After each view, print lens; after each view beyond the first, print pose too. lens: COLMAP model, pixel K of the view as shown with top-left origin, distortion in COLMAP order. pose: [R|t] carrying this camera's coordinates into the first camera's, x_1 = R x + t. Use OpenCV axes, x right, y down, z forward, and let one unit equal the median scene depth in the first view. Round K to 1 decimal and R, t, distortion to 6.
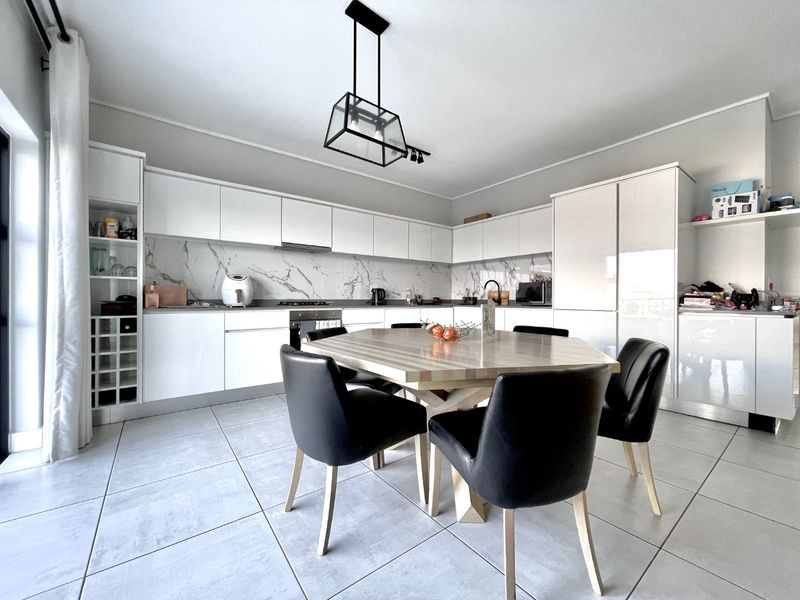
lens RADIAL K [[321.7, 0, 401.6], [0, 321.7, 300.4], [0, 0, 1]] dist [-0.001538, -0.000524]
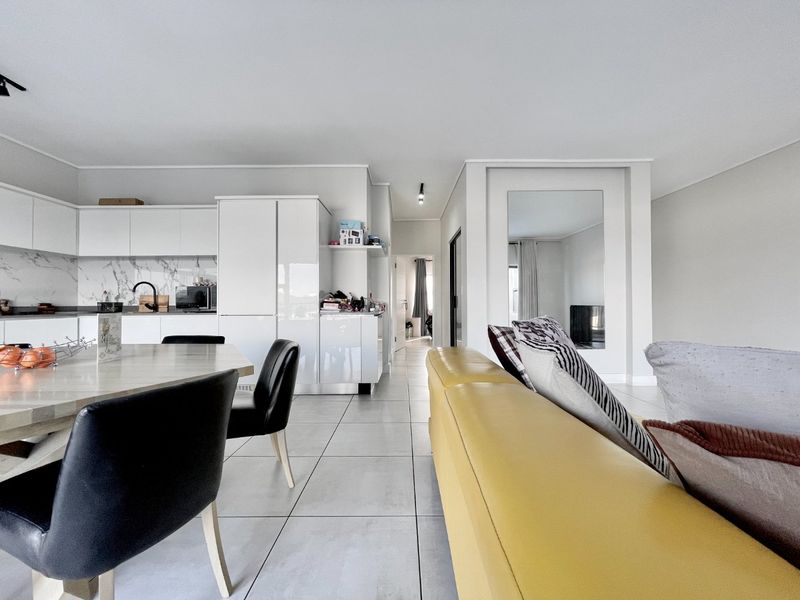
lens RADIAL K [[321.7, 0, 401.6], [0, 321.7, 300.4], [0, 0, 1]] dist [-0.001538, -0.000524]
pose [[0.610537, 0.002626, 0.791983, 0.047000], [0.008068, 0.999922, -0.009535, -0.003635], [-0.791946, 0.012211, 0.610468, -0.023848]]
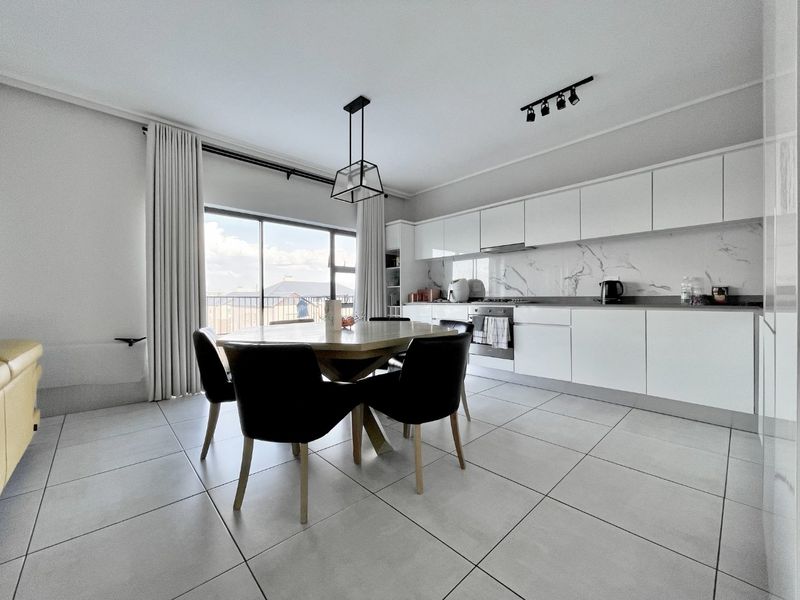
lens RADIAL K [[321.7, 0, 401.6], [0, 321.7, 300.4], [0, 0, 1]] dist [-0.001538, -0.000524]
pose [[0.101655, 0.004716, -0.994809, 0.827172], [0.002353, 0.999985, 0.004980, 0.002820], [0.994817, -0.002847, 0.101642, 0.629617]]
